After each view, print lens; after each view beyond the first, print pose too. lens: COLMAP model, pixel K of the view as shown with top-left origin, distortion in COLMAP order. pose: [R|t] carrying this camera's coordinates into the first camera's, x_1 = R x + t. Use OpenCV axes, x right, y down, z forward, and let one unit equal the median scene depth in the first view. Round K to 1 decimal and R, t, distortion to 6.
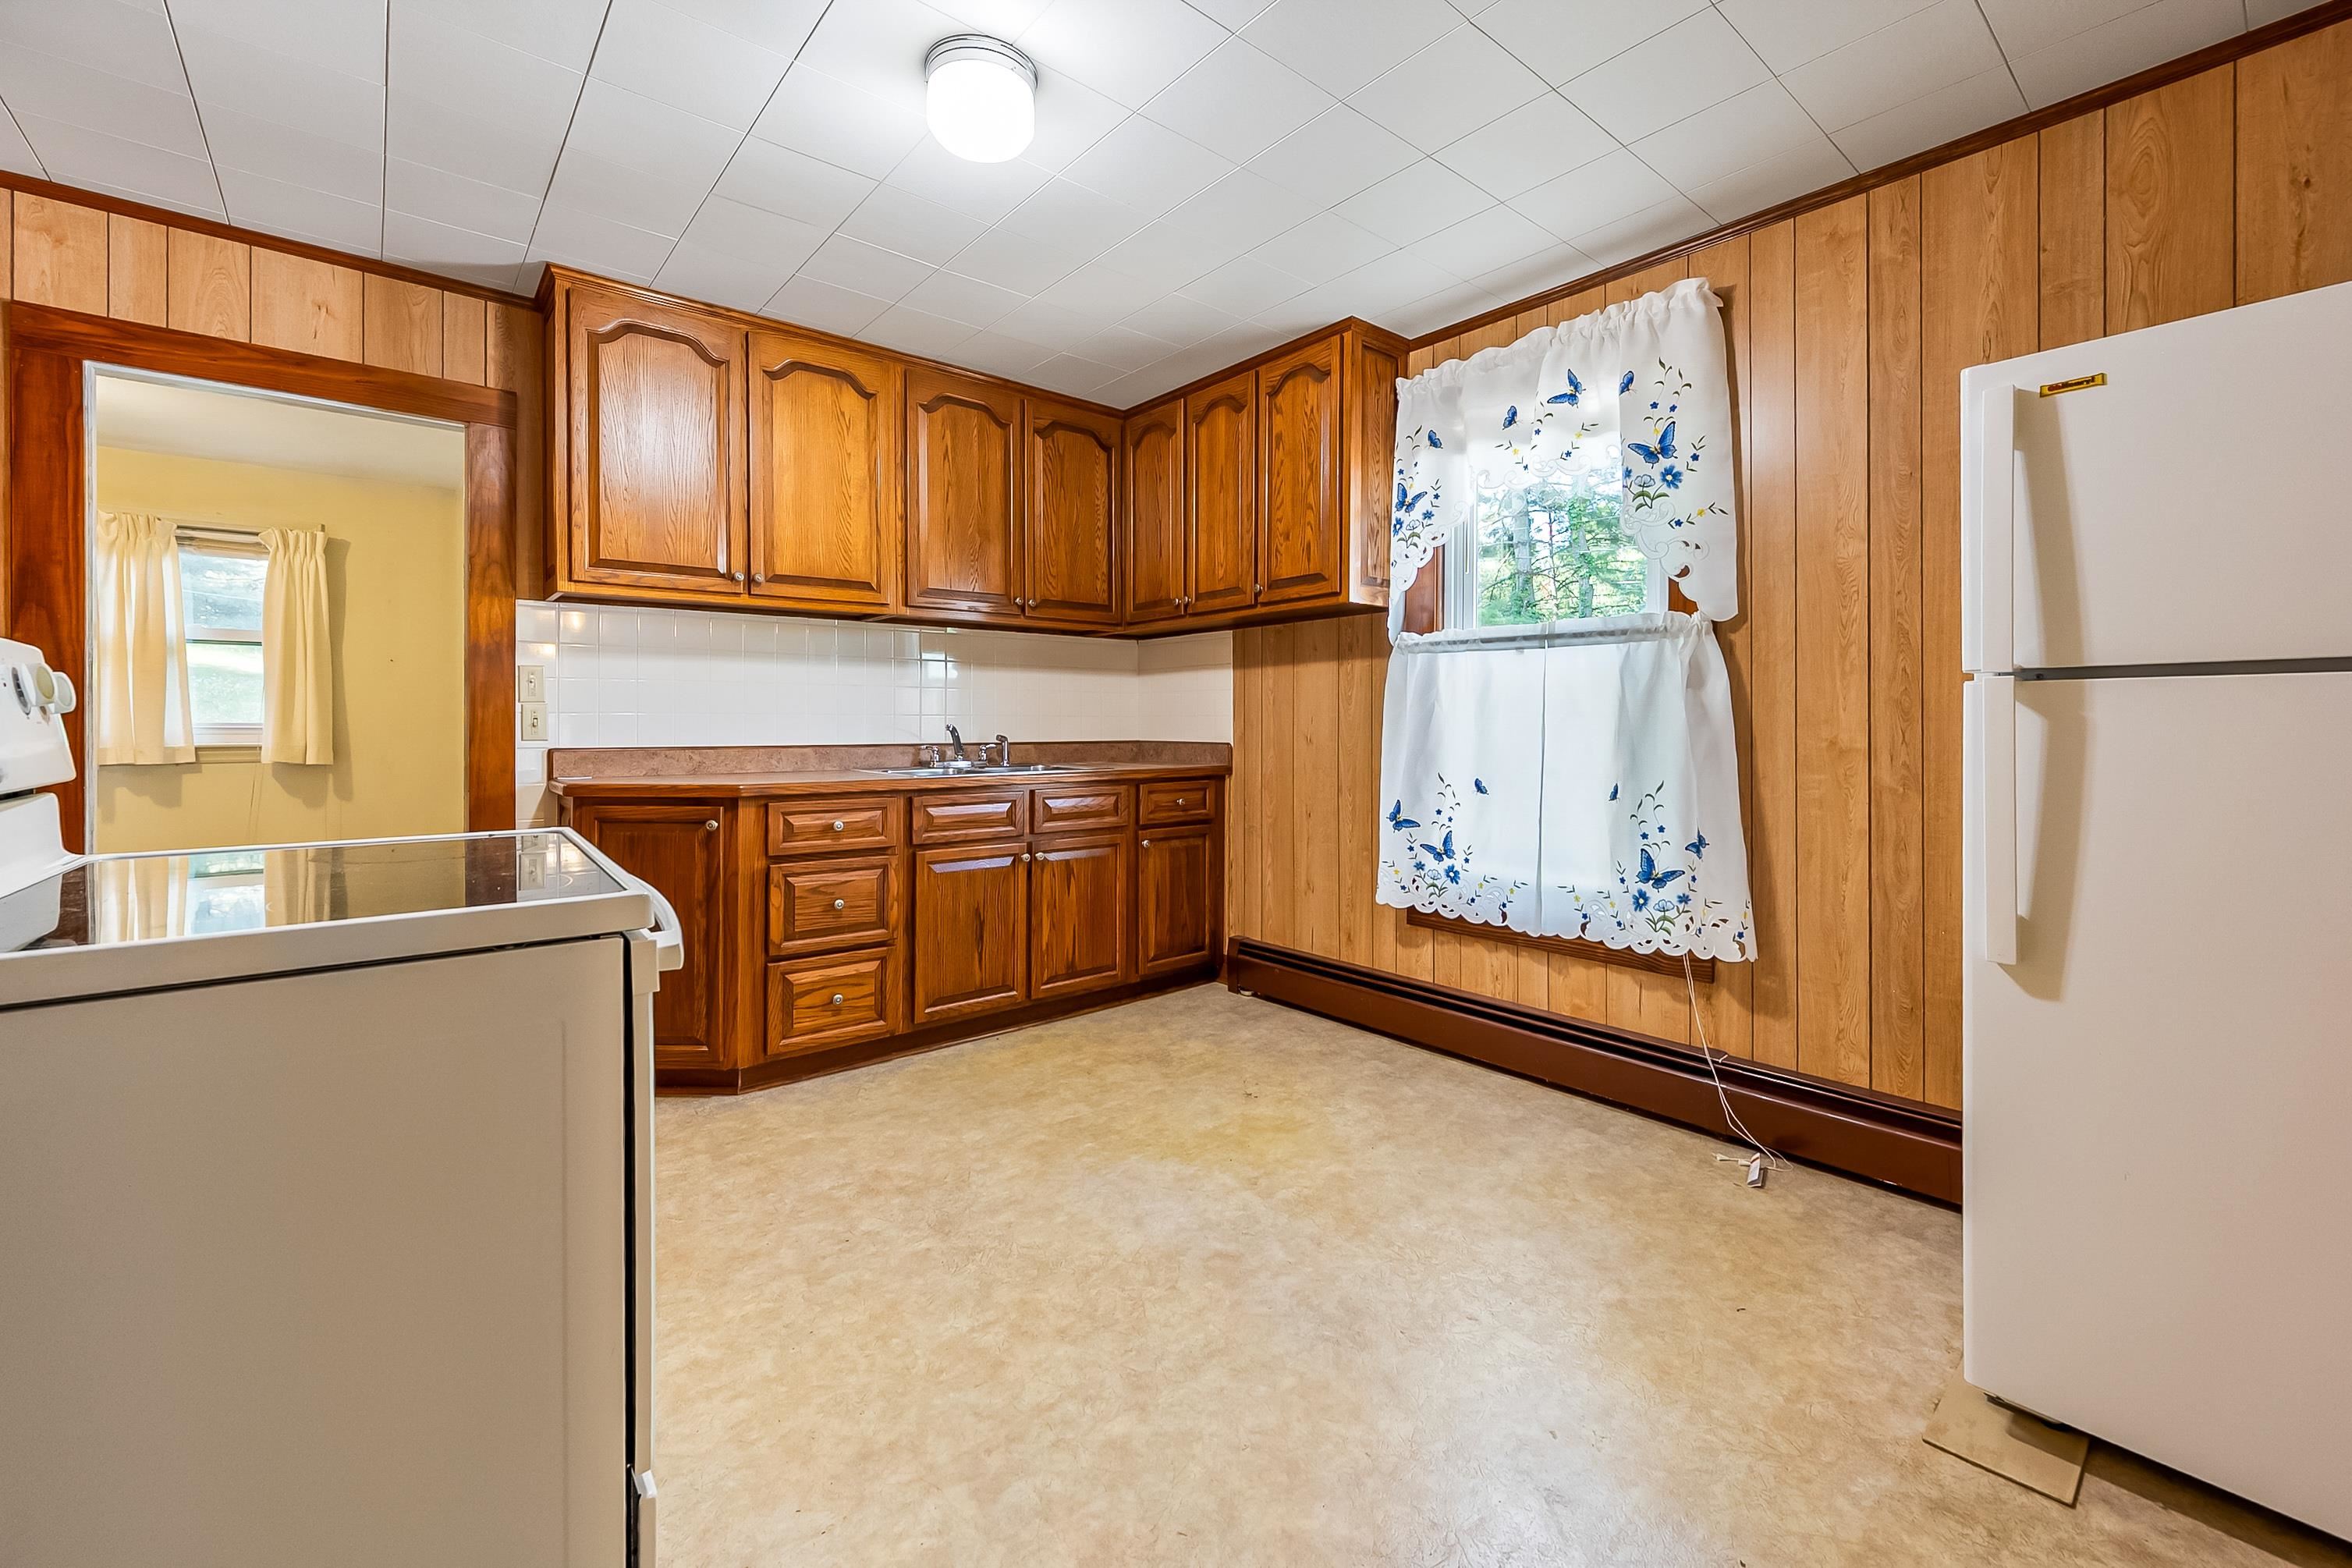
lens RADIAL K [[962.2, 0, 1170.5], [0, 962.2, 723.1], [0, 0, 1]] dist [0.001505, -0.000039]
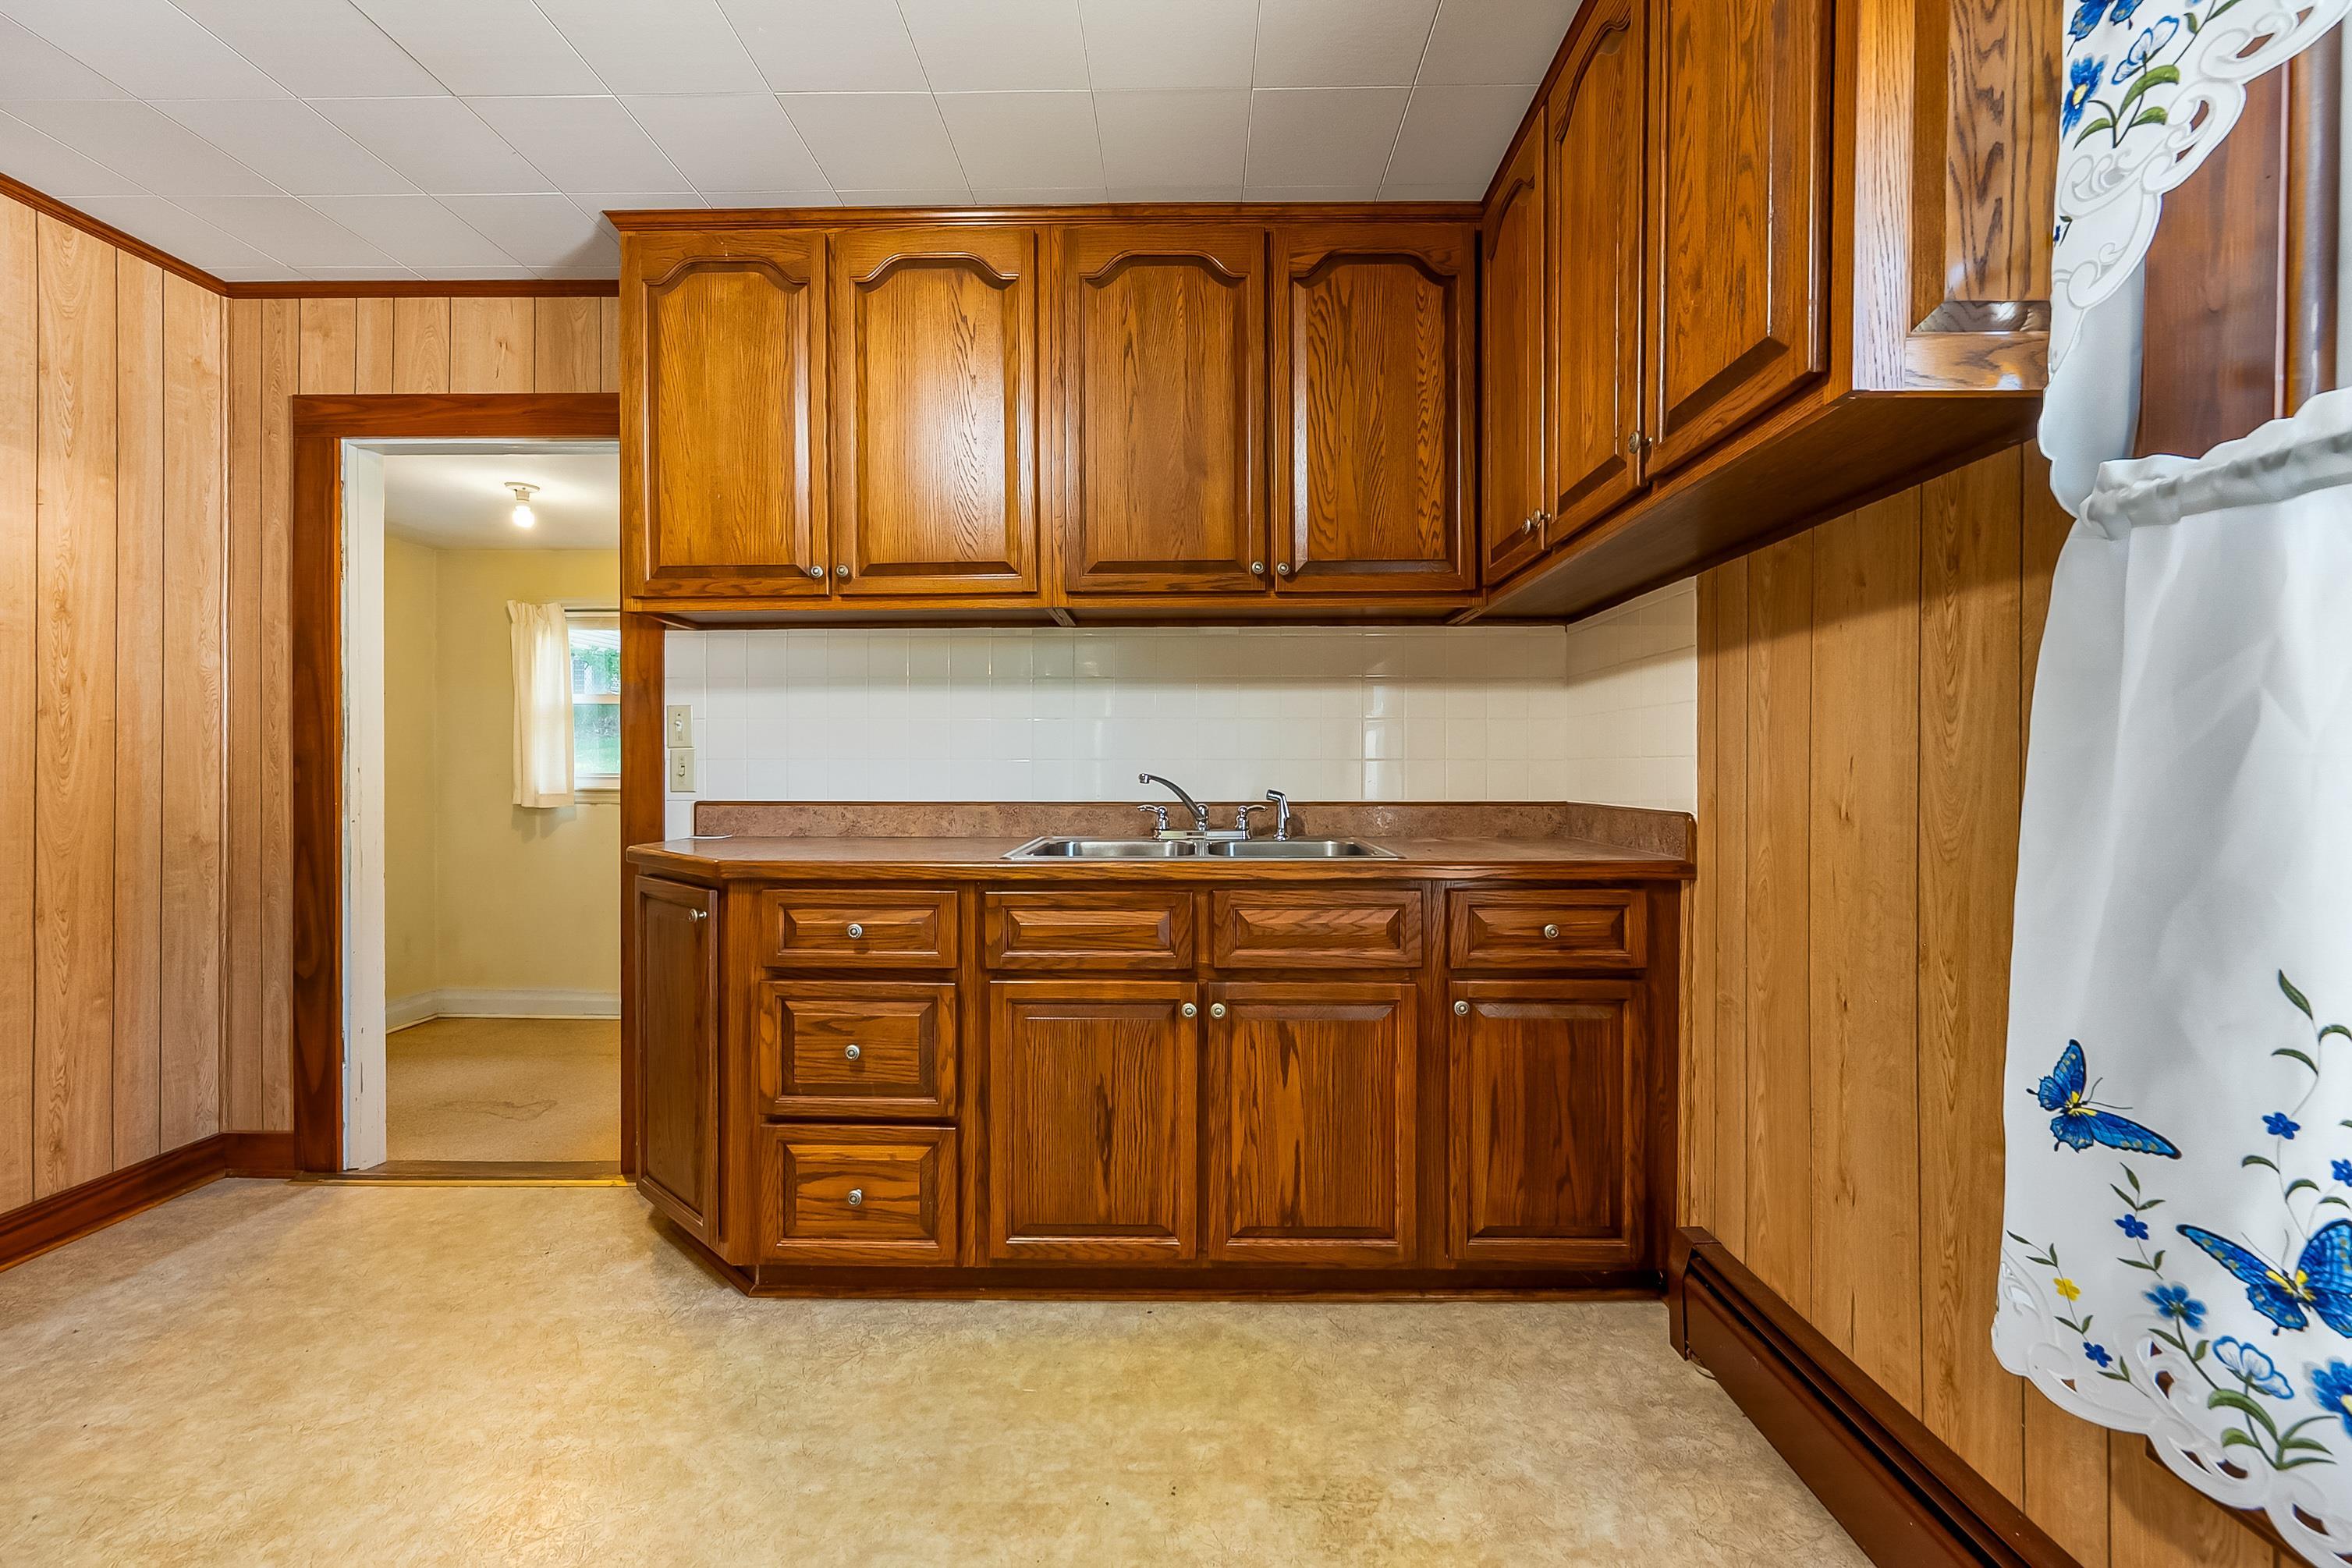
lens RADIAL K [[933.4, 0, 1184.2], [0, 933.4, 772.2], [0, 0, 1]] dist [0.000753, 0.000339]
pose [[0.760993, 0.001924, -0.648758, 0.219083], [0.000757, 0.999992, 0.003853, -0.002230], [0.648760, -0.003423, 0.760985, 0.626329]]
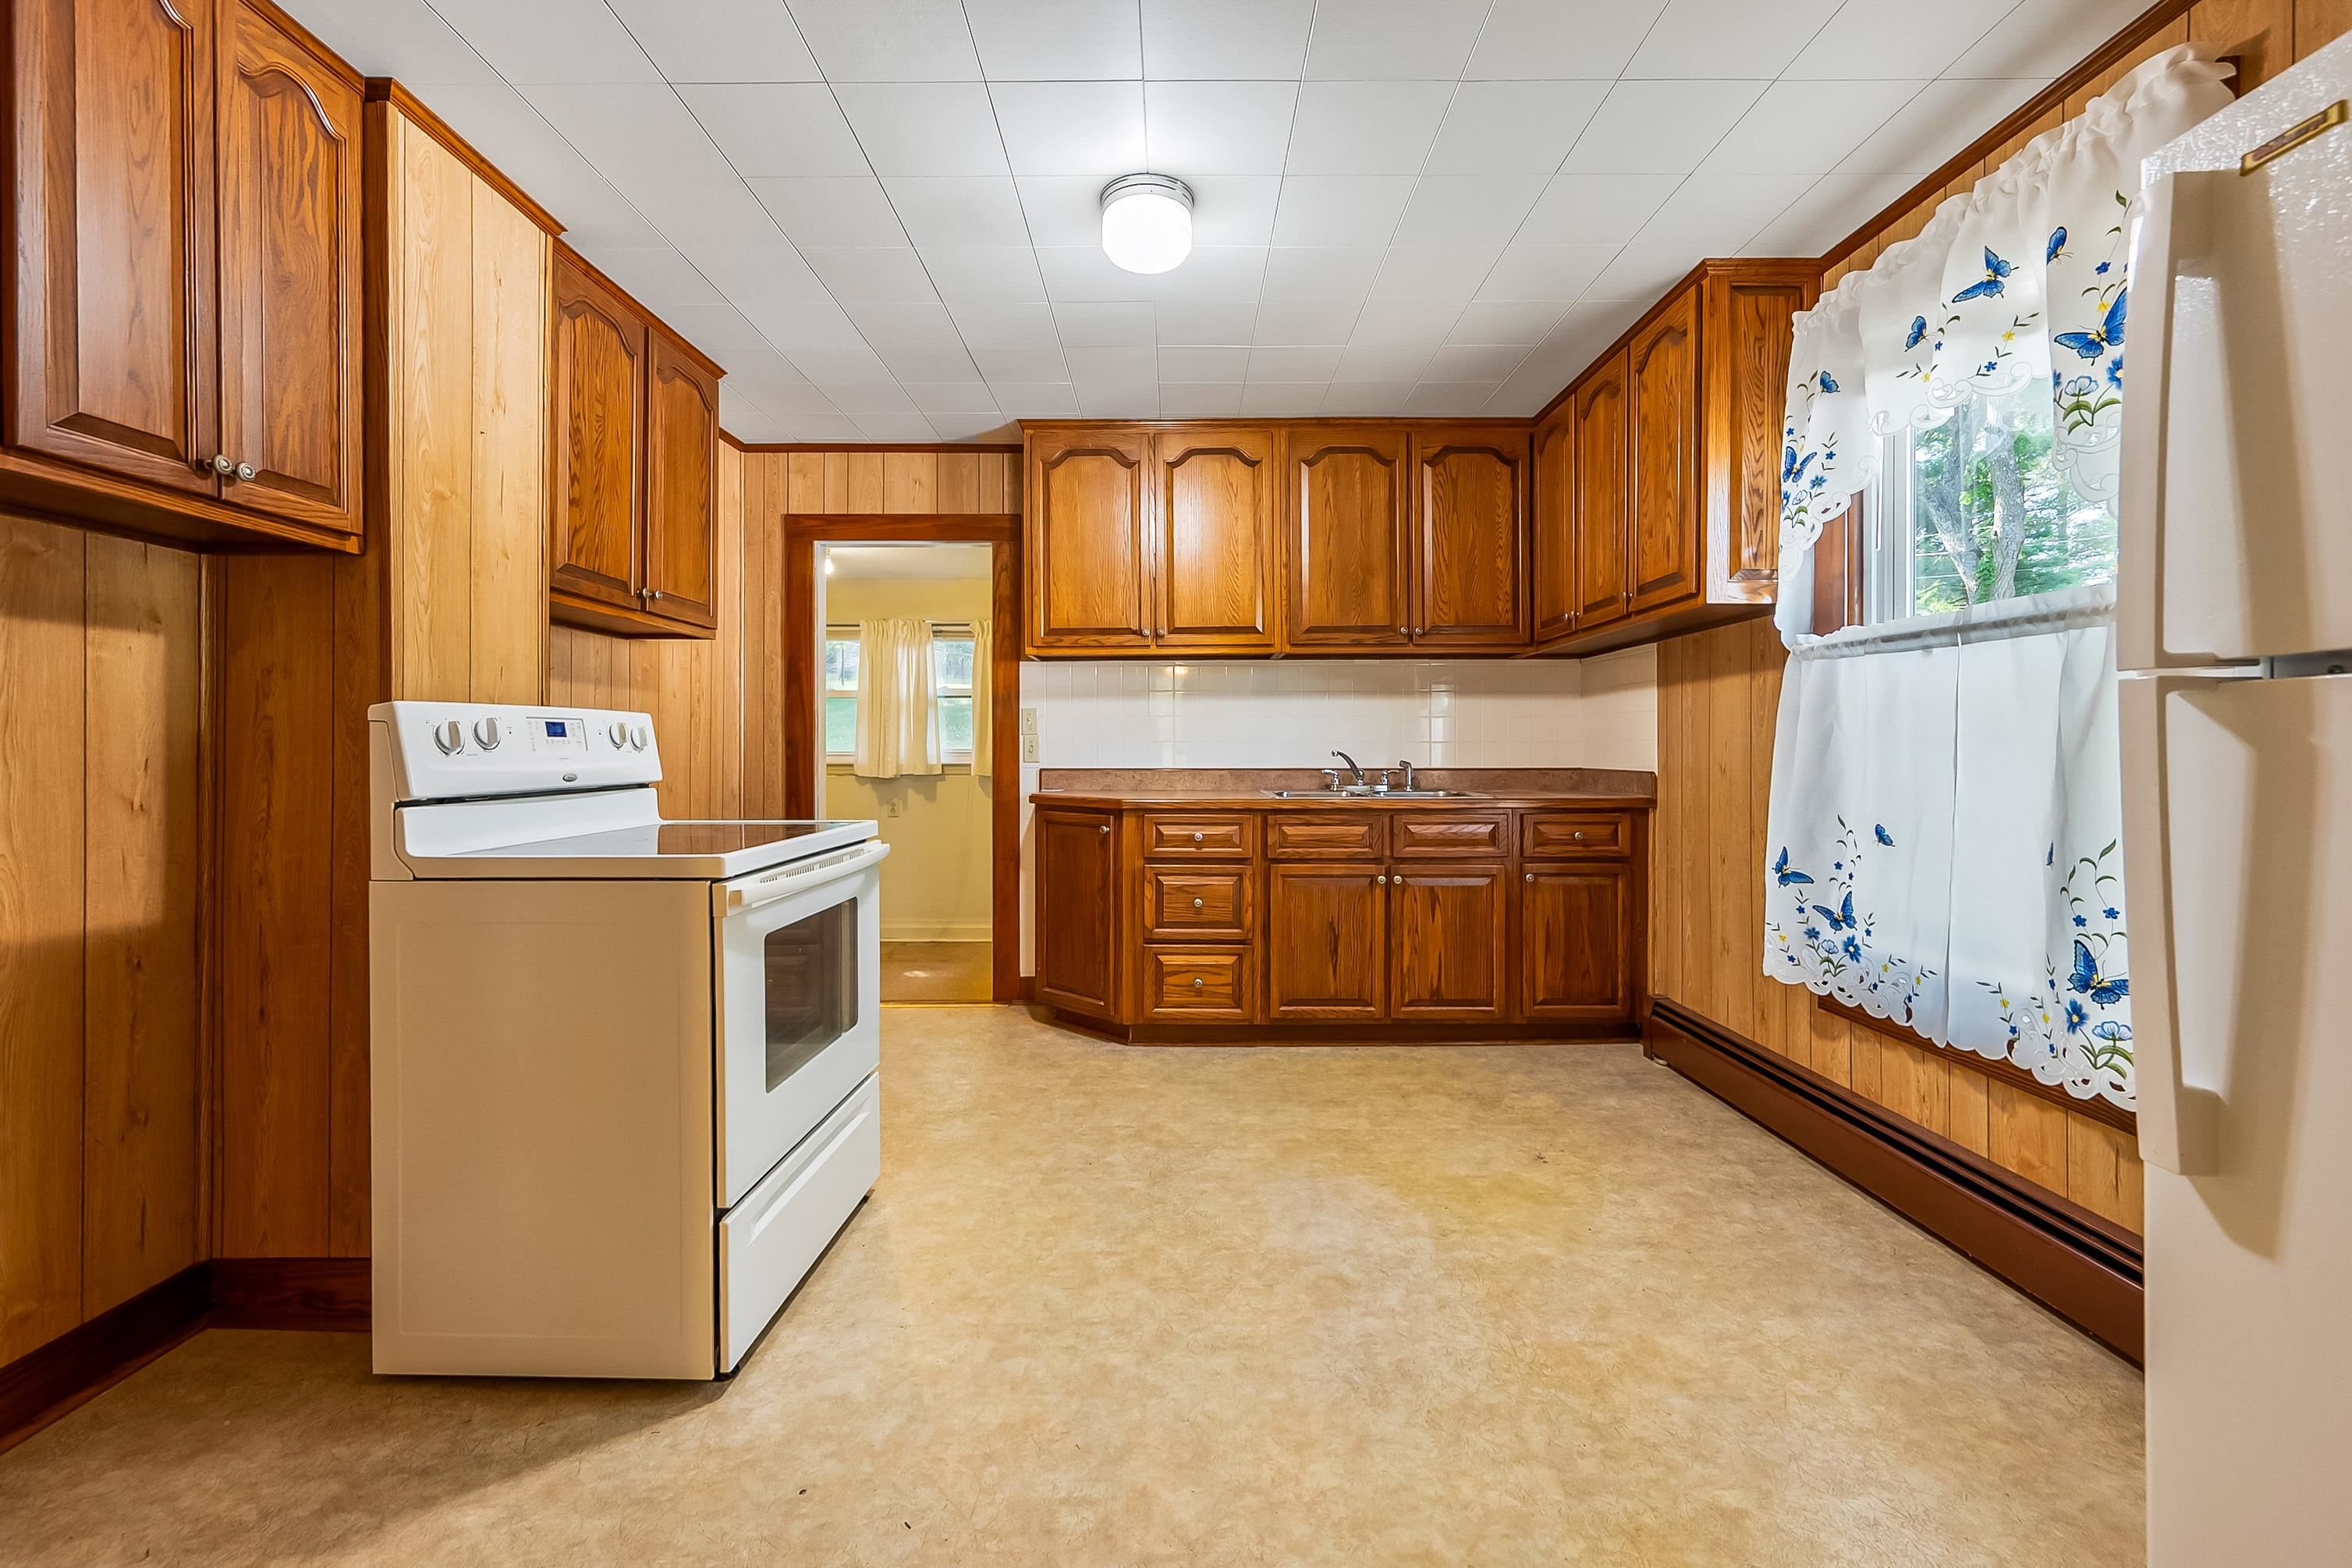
lens RADIAL K [[947.4, 0, 1175.6], [0, 947.4, 744.8], [0, 0, 1]] dist [-0.000187, -0.000004]
pose [[0.767761, -0.002849, -0.640730, 0.358531], [0.001400, 0.999995, -0.002769, -0.002821], [0.640735, 0.001229, 0.767761, 0.081867]]
